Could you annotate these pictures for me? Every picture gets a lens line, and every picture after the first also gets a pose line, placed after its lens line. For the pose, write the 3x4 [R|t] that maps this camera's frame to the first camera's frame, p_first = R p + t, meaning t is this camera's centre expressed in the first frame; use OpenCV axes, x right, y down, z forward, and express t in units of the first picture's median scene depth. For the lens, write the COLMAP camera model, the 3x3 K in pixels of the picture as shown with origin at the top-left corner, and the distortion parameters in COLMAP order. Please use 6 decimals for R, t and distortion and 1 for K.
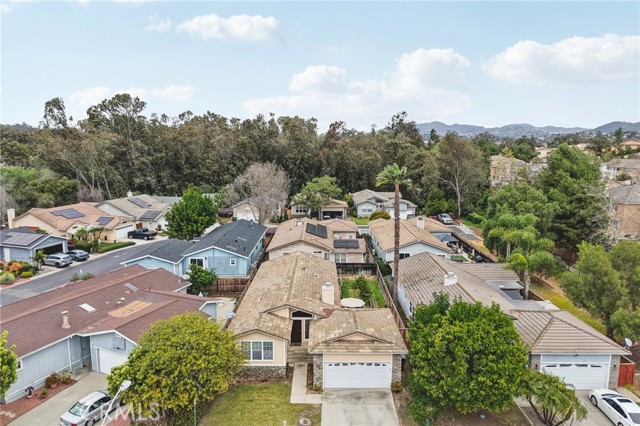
lens RADIAL K [[431.7, 0, 320.0], [0, 431.7, 213.0], [0, 0, 1]] dist [0.007817, -0.000348]
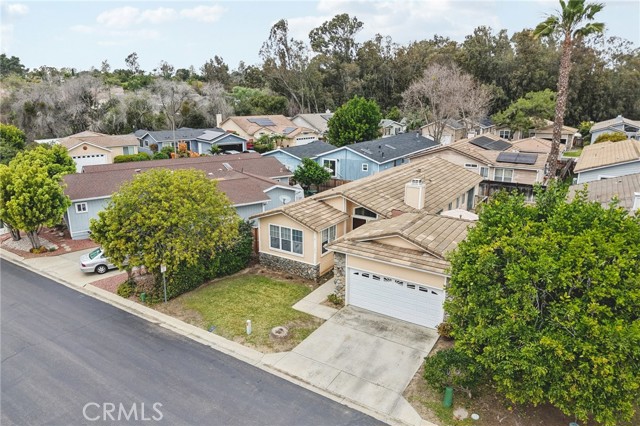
lens RADIAL K [[426.9, 0, 320.0], [0, 426.9, 213.0], [0, 0, 1]] dist [0.064282, -0.001420]
pose [[0.846160, 0.144440, -0.512981, 0.170161], [-0.083913, 0.986674, 0.139404, 0.090862], [0.526281, -0.074913, 0.847005, 0.218074]]
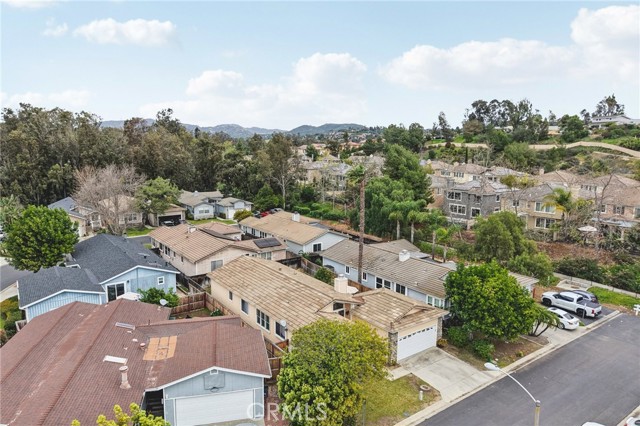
lens RADIAL K [[426.9, 0, 320.0], [0, 426.9, 213.0], [0, 0, 1]] dist [0.064282, -0.001420]
pose [[0.807688, -0.088089, 0.582993, -0.432388], [0.084846, 0.995850, 0.032925, -0.022464], [-0.583474, 0.022872, 0.811810, 0.101955]]
